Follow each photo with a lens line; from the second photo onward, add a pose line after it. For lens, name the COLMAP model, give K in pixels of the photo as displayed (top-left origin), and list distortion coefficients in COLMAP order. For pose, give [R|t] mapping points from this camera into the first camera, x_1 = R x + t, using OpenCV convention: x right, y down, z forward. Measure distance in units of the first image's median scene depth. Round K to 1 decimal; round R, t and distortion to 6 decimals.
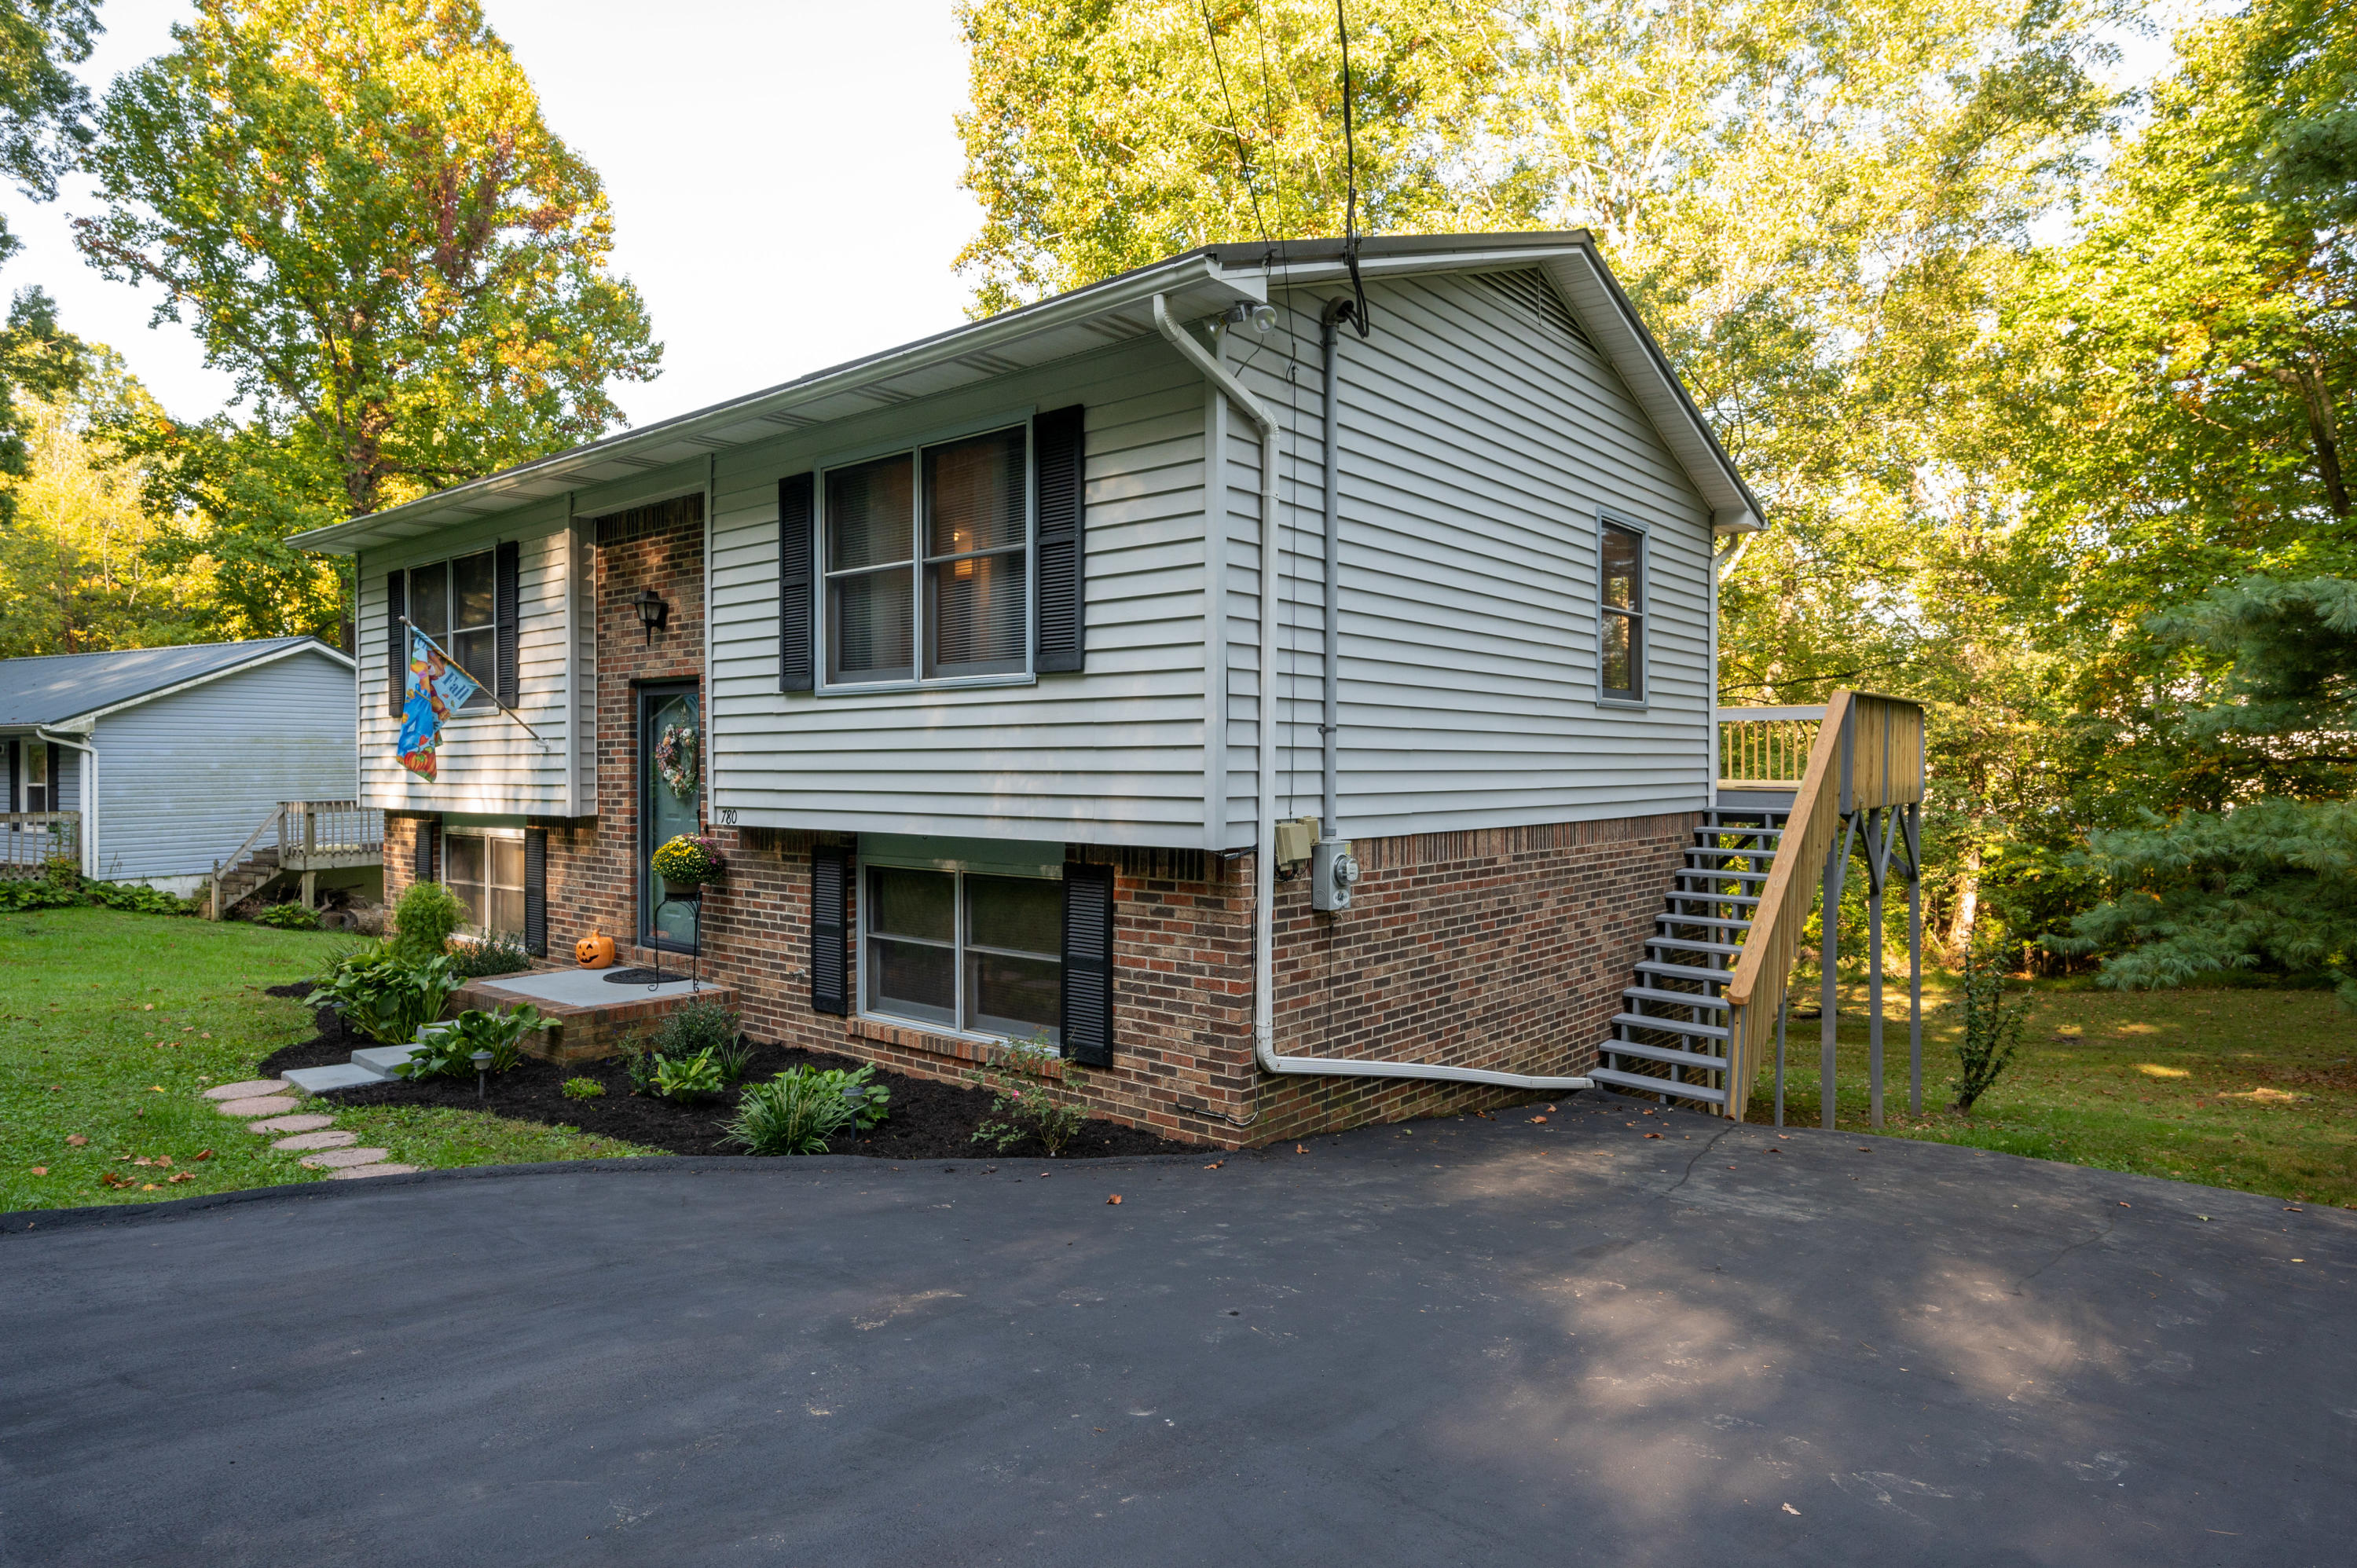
lens RADIAL K [[1358.9, 0, 1178.5], [0, 1358.9, 784.0], [0, 0, 1]] dist [0.001127, 0.000152]
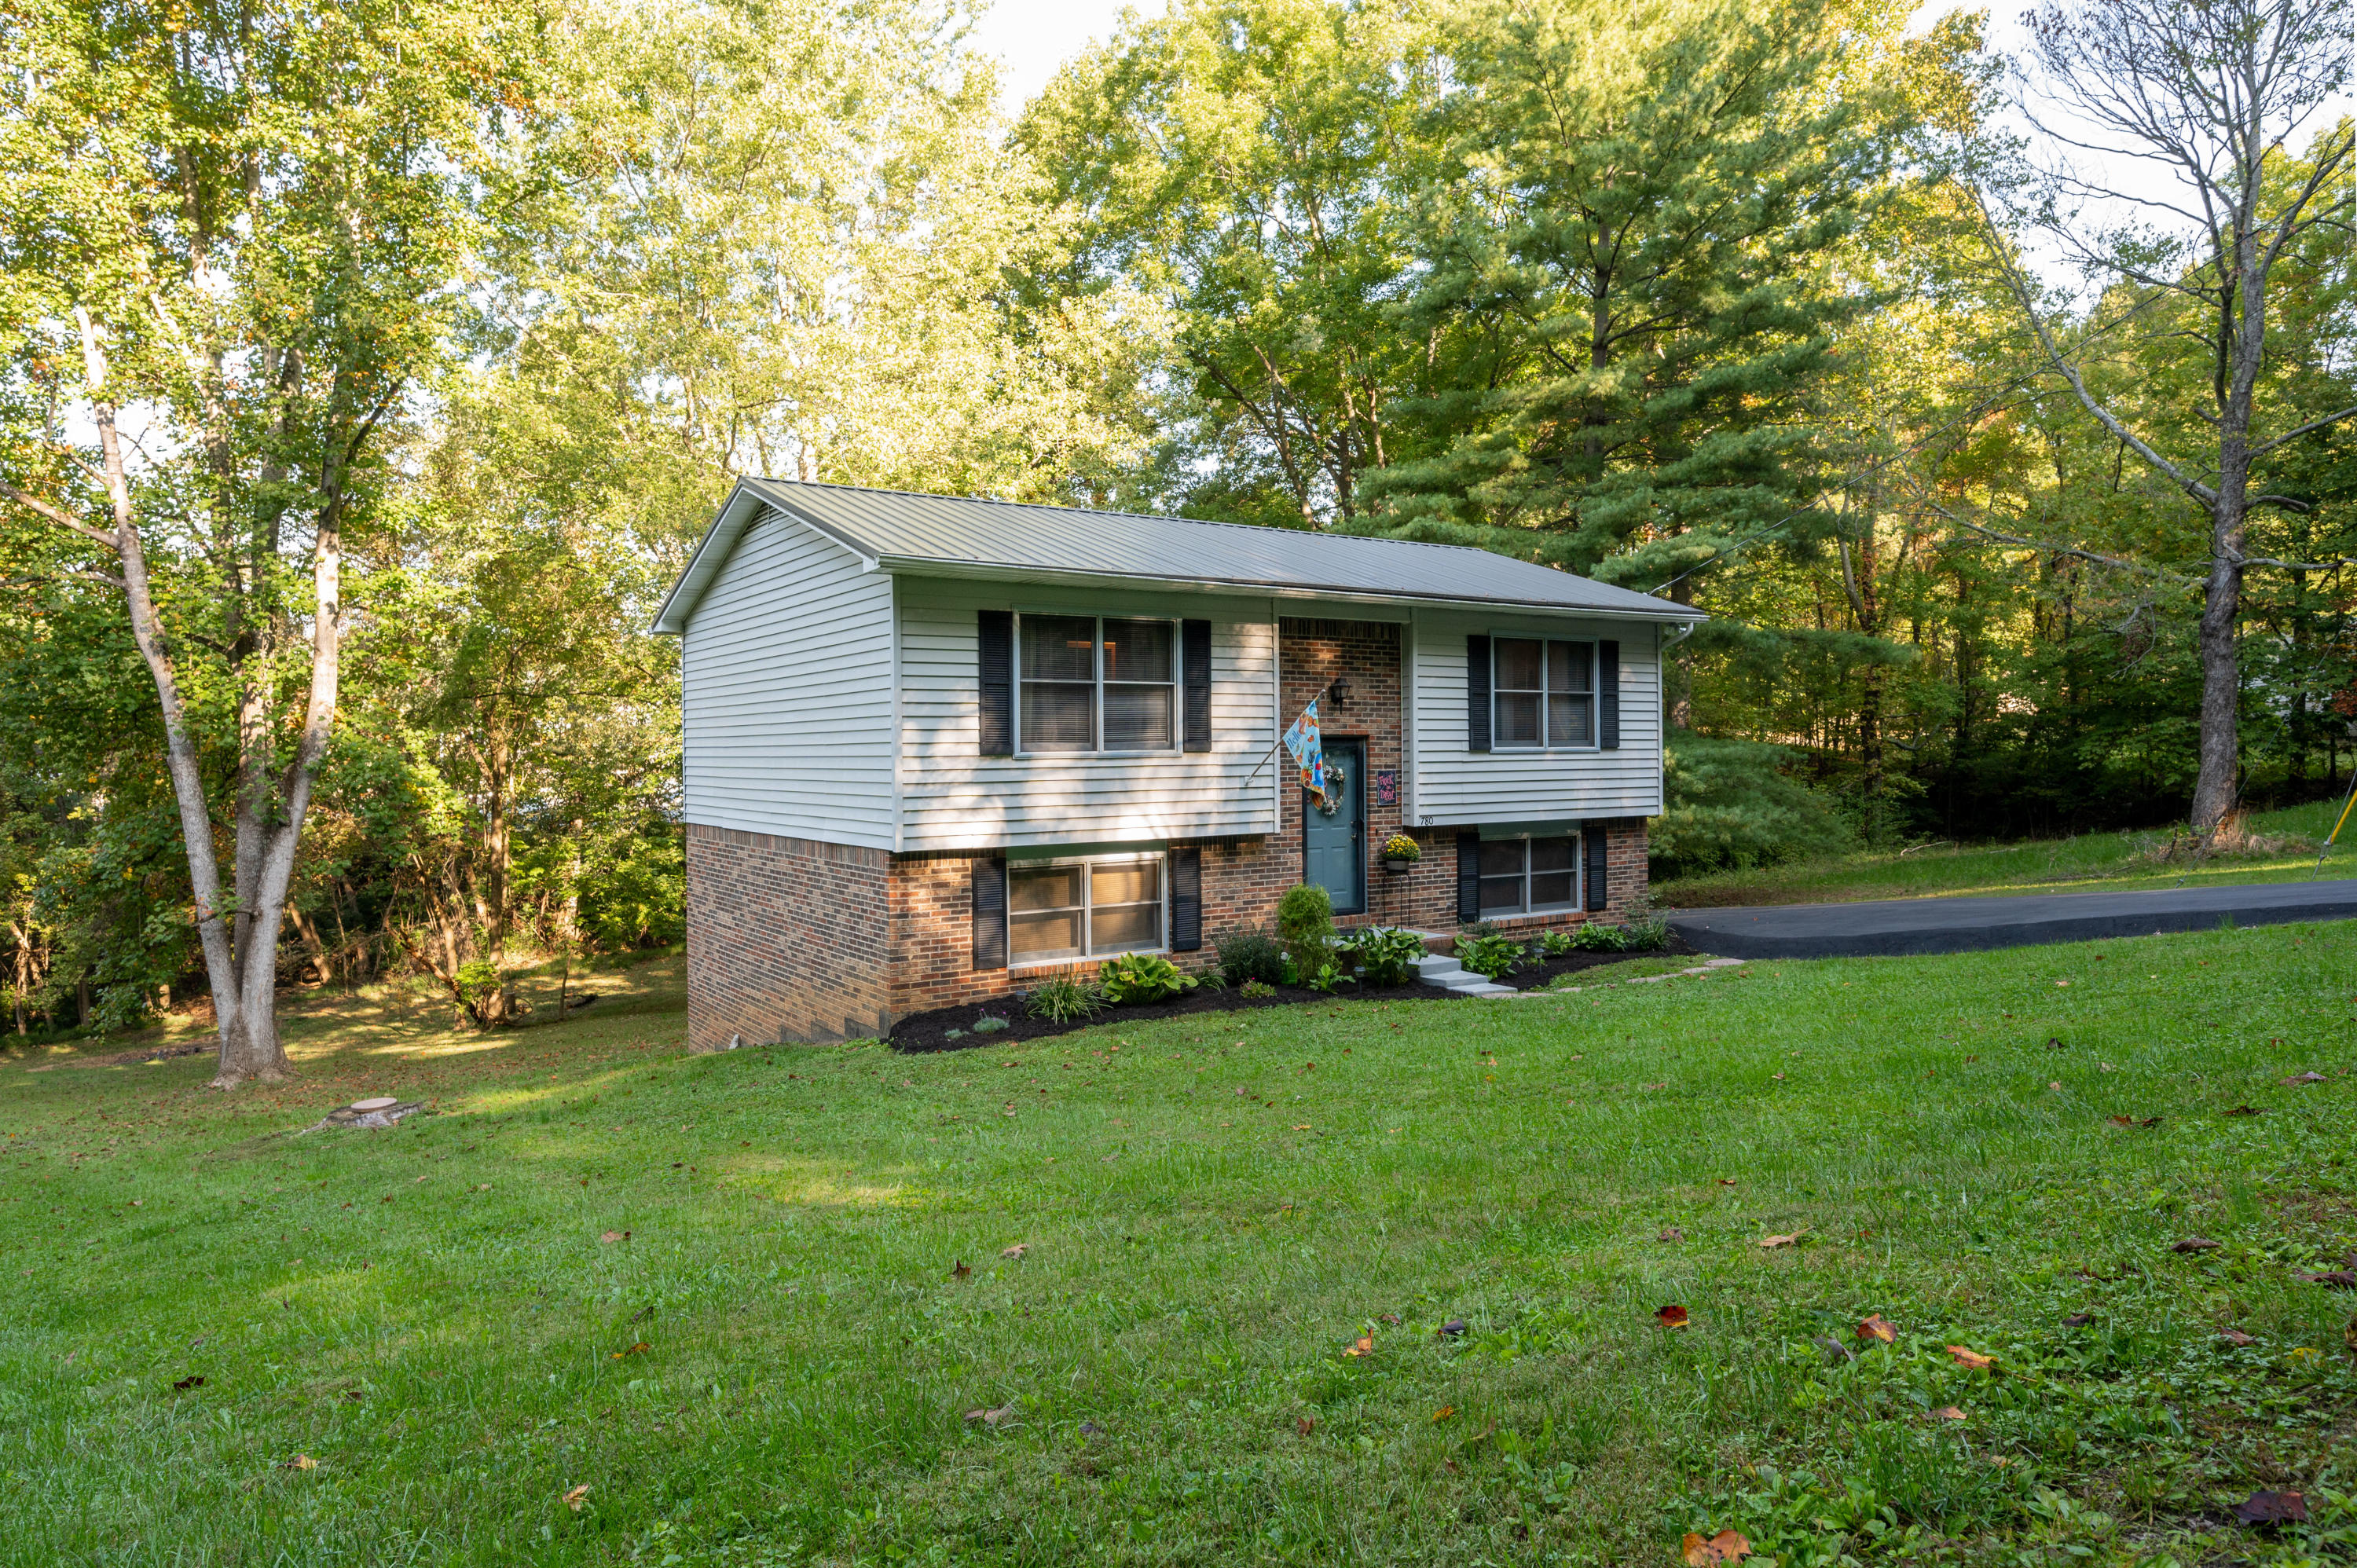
lens RADIAL K [[1456.8, 0, 1178.5], [0, 1456.8, 784.0], [0, 0, 1]] dist [0.000219, -0.000591]
pose [[0.275070, -0.020042, 0.961215, -2.460863], [0.023064, 0.999633, 0.014243, -0.063048], [-0.961148, 0.018252, 0.275431, 0.895335]]
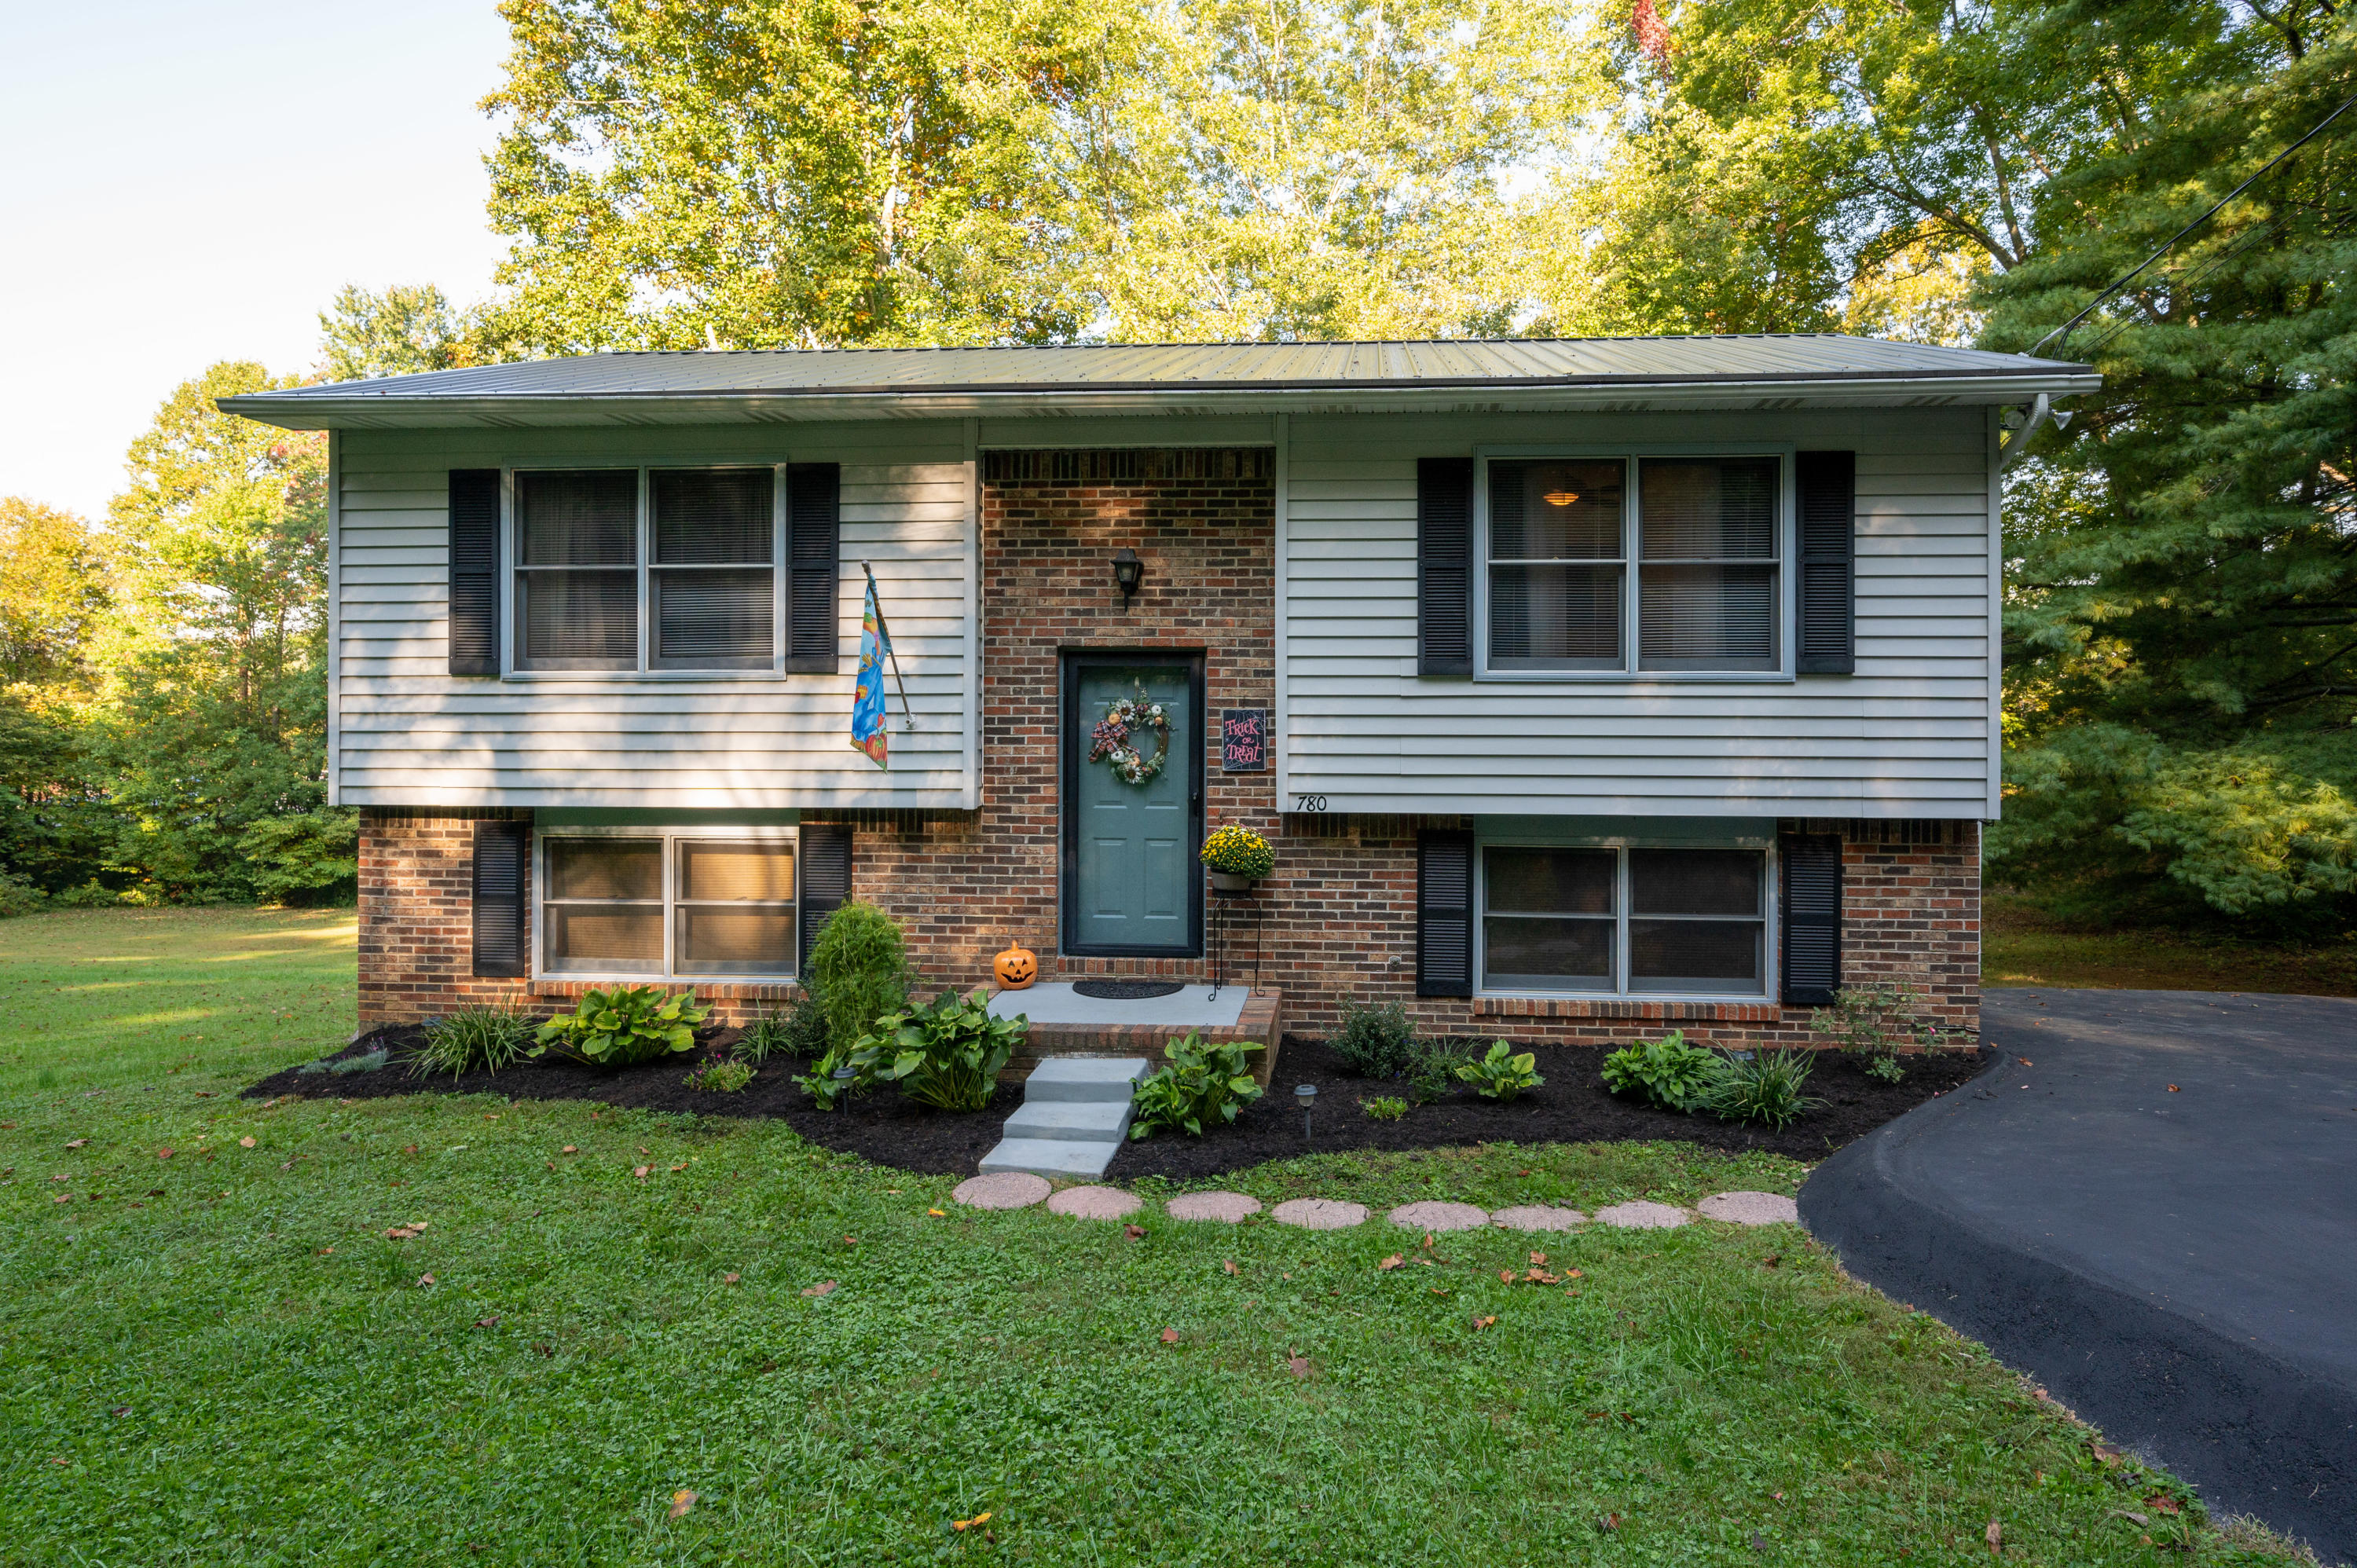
lens RADIAL K [[1317.1, 0, 1281.6], [0, 1317.1, 715.2], [0, 0, 1]] dist [-0.000305, -0.001253]
pose [[0.808322, -0.001362, 0.588739, -0.995692], [0.004249, 0.999985, -0.003519, -0.038046], [-0.588725, 0.005346, 0.808316, 0.311078]]
